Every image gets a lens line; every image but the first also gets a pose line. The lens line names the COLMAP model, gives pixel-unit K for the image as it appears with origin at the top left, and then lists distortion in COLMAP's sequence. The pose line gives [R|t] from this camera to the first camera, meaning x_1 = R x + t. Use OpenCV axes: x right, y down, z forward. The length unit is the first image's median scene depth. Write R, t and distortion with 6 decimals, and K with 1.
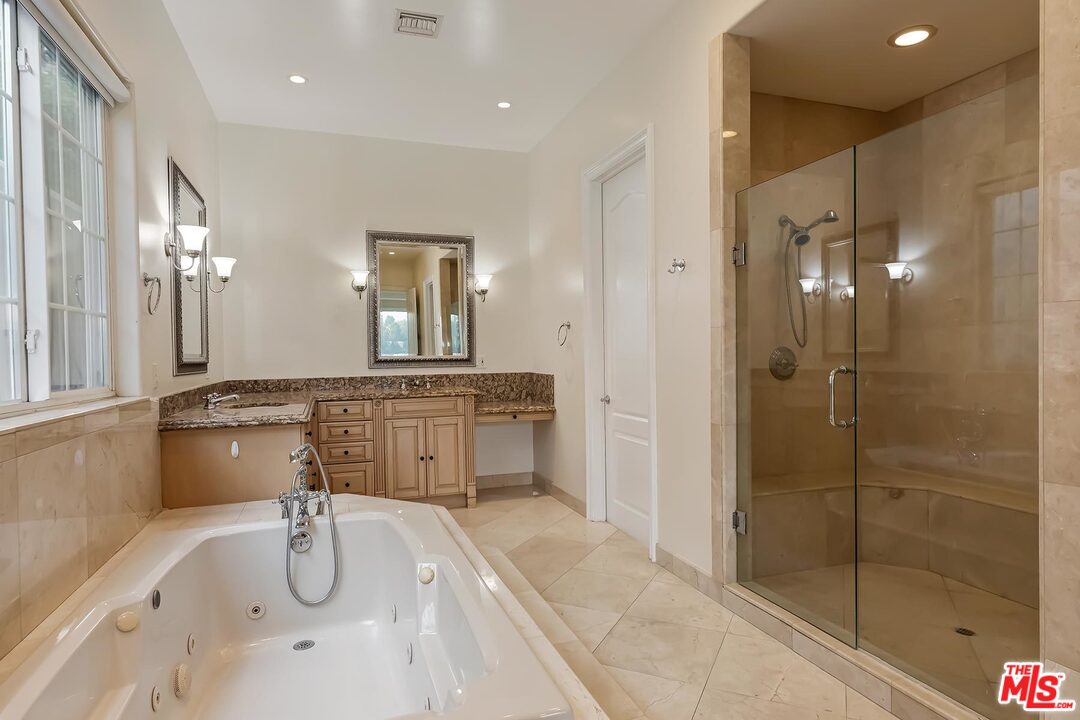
lens RADIAL K [[601.7, 0, 540.0], [0, 601.7, 360.0], [0, 0, 1]] dist [0.005691, 0.001675]
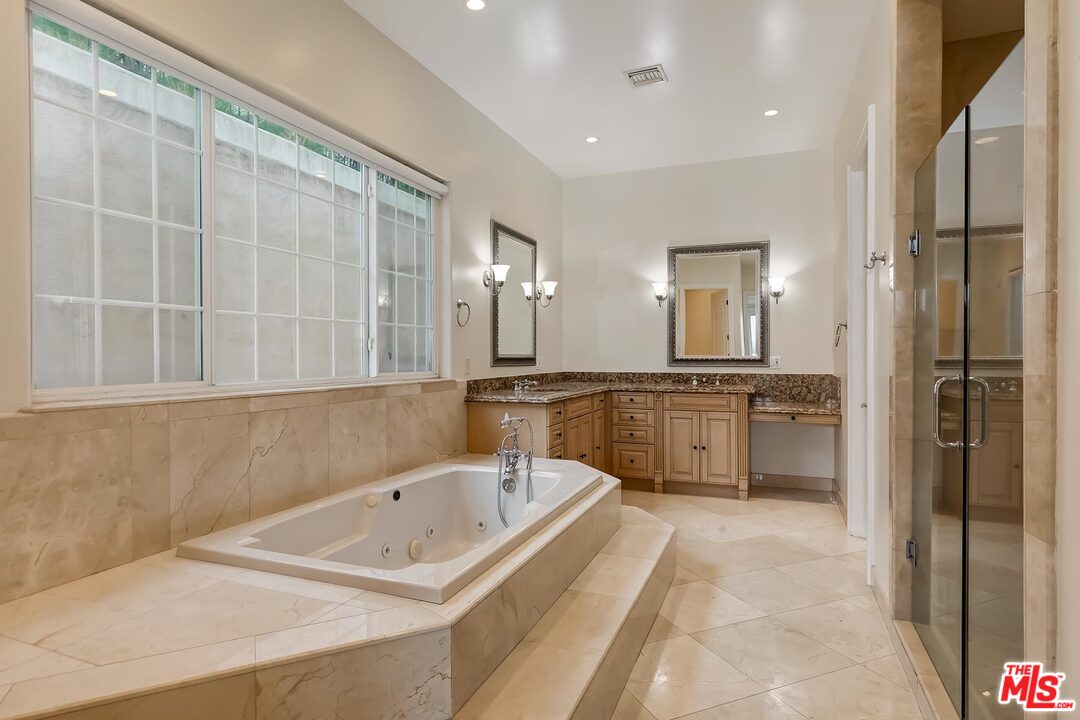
lens RADIAL K [[561.1, 0, 540.0], [0, 561.1, 360.0], [0, 0, 1]] dist [-0.002984, -0.000412]
pose [[0.757071, 0.019844, -0.653031, 0.257129], [-0.017931, 0.999793, 0.009594, -0.003643], [0.653087, 0.004446, 0.757270, 0.021511]]
